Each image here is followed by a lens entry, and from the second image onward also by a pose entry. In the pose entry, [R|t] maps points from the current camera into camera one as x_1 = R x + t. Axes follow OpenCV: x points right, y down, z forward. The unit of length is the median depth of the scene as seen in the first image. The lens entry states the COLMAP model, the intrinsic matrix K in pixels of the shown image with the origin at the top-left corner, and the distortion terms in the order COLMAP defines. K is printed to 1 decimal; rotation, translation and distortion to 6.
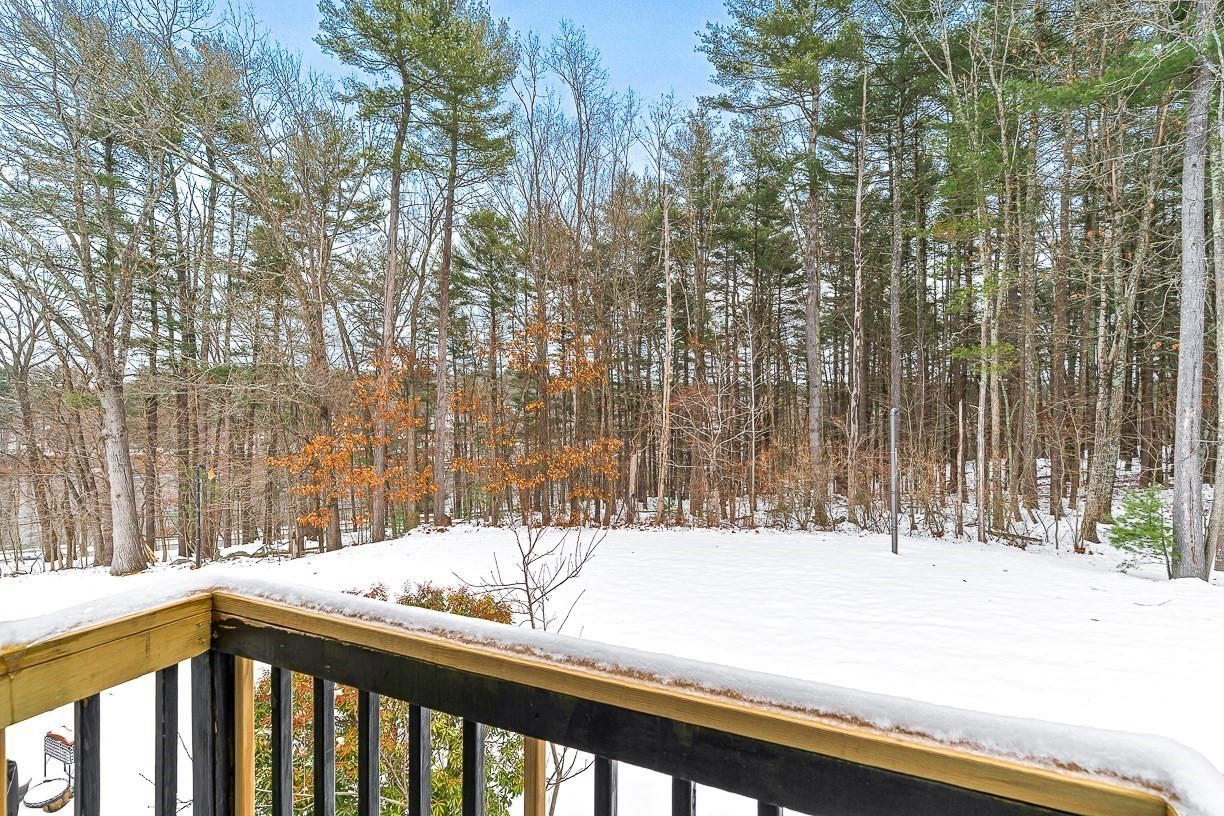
lens RADIAL K [[563.1, 0, 612.0], [0, 563.1, 408.0], [0, 0, 1]] dist [0.000514, 0.000824]
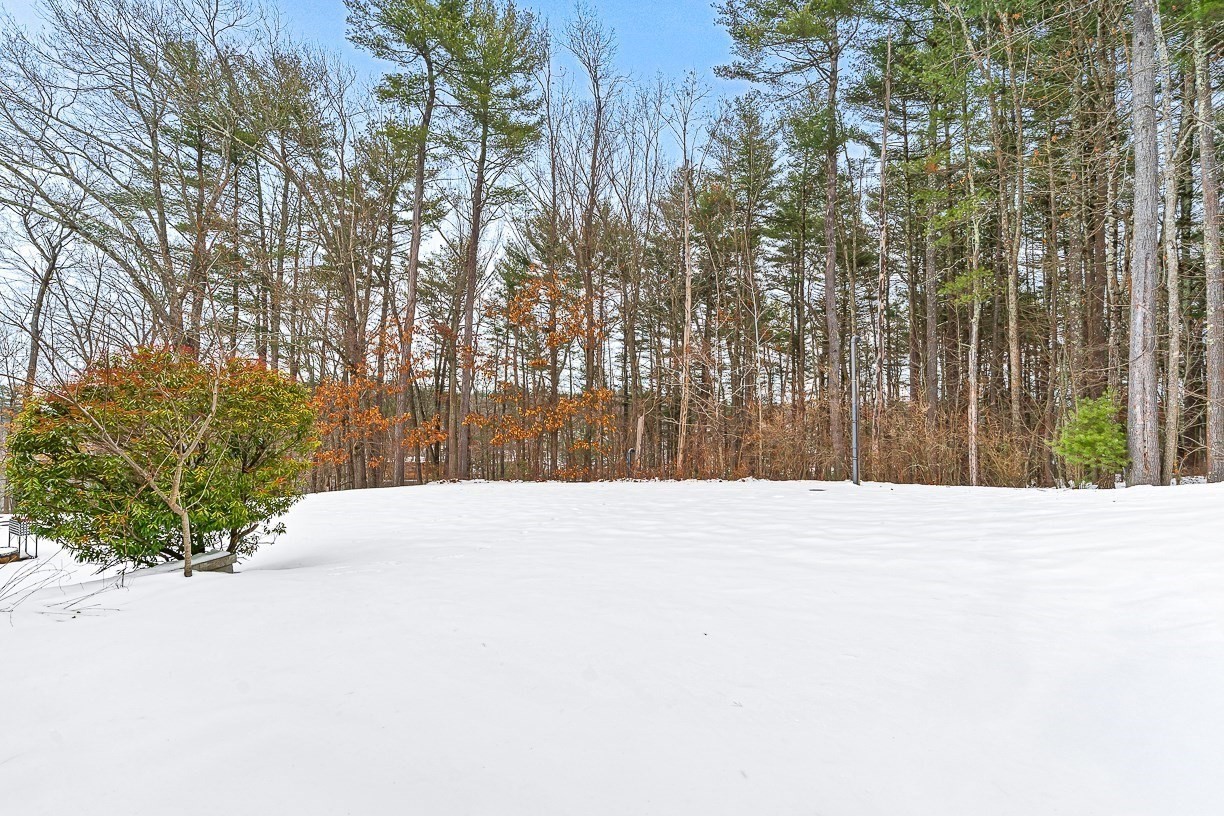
lens RADIAL K [[564.7, 0, 608.9], [0, 564.7, 400.3], [0, 0, 1]] dist [0.001995, -0.000256]
pose [[0.989250, 0.004823, -0.146155, 0.114660], [-0.008944, 0.999580, -0.027555, 0.074144], [0.145961, 0.028566, 0.988878, -0.014751]]
